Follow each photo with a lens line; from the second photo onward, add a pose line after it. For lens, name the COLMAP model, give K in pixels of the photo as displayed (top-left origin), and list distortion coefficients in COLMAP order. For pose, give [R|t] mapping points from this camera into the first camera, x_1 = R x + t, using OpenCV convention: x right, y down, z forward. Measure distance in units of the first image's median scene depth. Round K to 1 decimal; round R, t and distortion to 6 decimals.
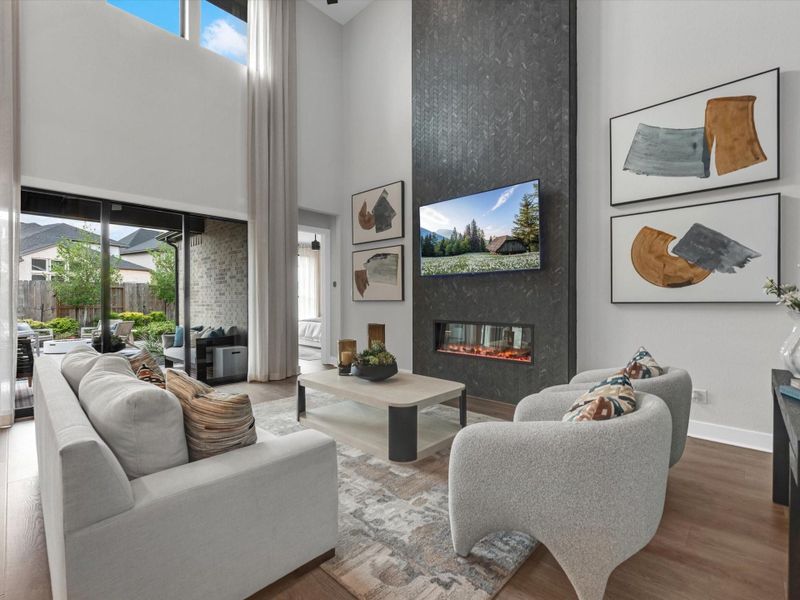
lens RADIAL K [[369.5, 0, 406.4], [0, 369.5, 304.9], [0, 0, 1]] dist [-0.005854, 0.001236]
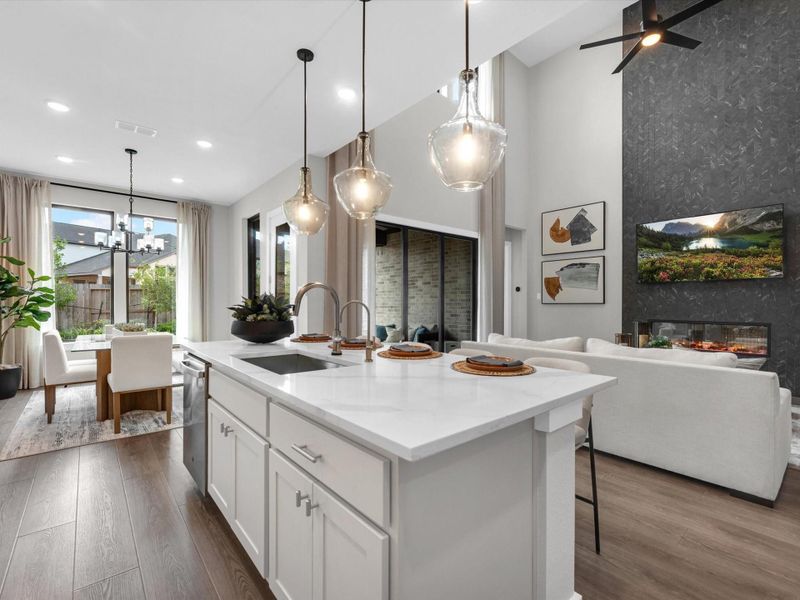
lens RADIAL K [[369.5, 0, 400.9], [0, 369.5, 305.7], [0, 0, 1]] dist [-0.005854, 0.001236]
pose [[0.993921, 0.003252, -0.110051, -0.573056], [-0.003809, 0.999981, -0.004857, 0.004336], [0.110033, 0.005247, 0.993914, -0.257272]]
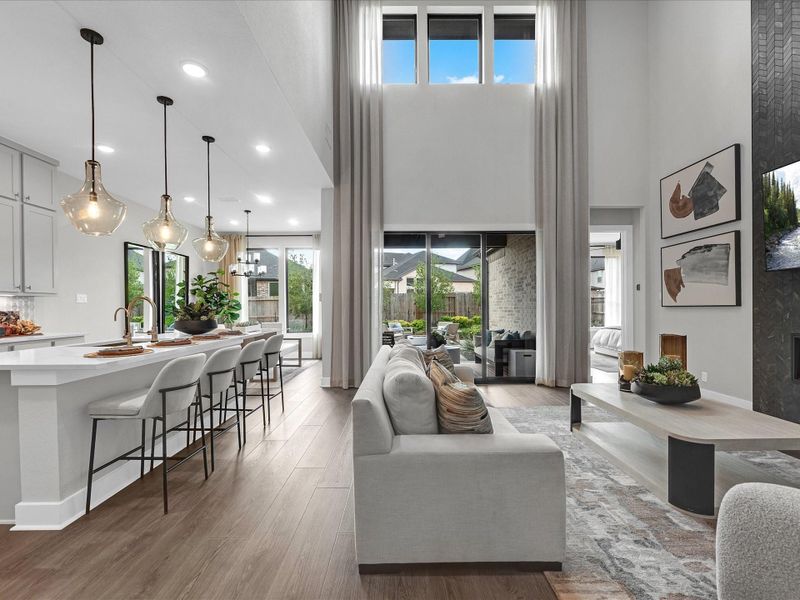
lens RADIAL K [[369.5, 0, 405.3], [0, 369.5, 310.4], [0, 0, 1]] dist [-0.005854, 0.001236]
pose [[0.691835, 0.002667, -0.722050, 0.068525], [-0.003398, 0.999994, 0.000438, -0.000201], [0.722047, 0.002150, 0.691840, 0.010955]]
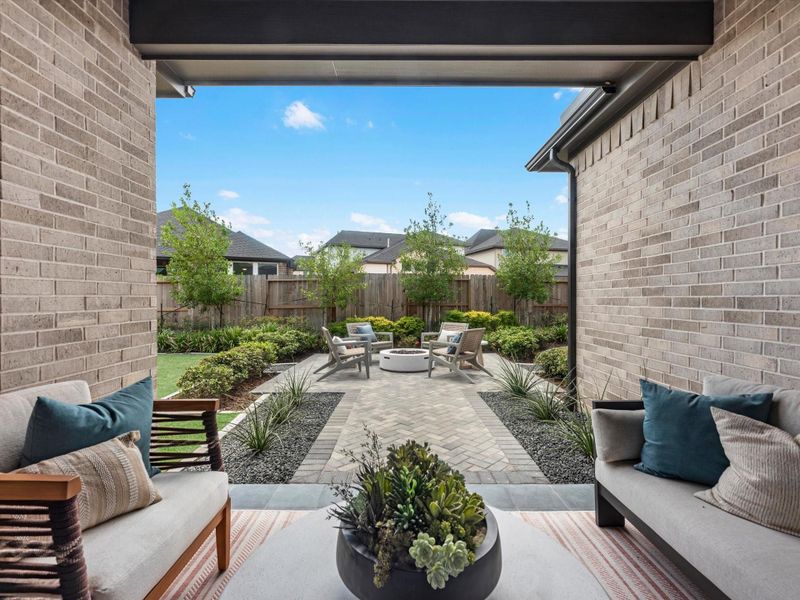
lens RADIAL K [[369.5, 0, 398.9], [0, 369.5, 300.8], [0, 0, 1]] dist [-0.005854, 0.001236]
pose [[0.671198, 0.005333, -0.741259, -0.771402], [-0.011473, 0.999929, -0.003195, 0.005409], [0.741189, 0.010649, 0.671212, 0.979183]]
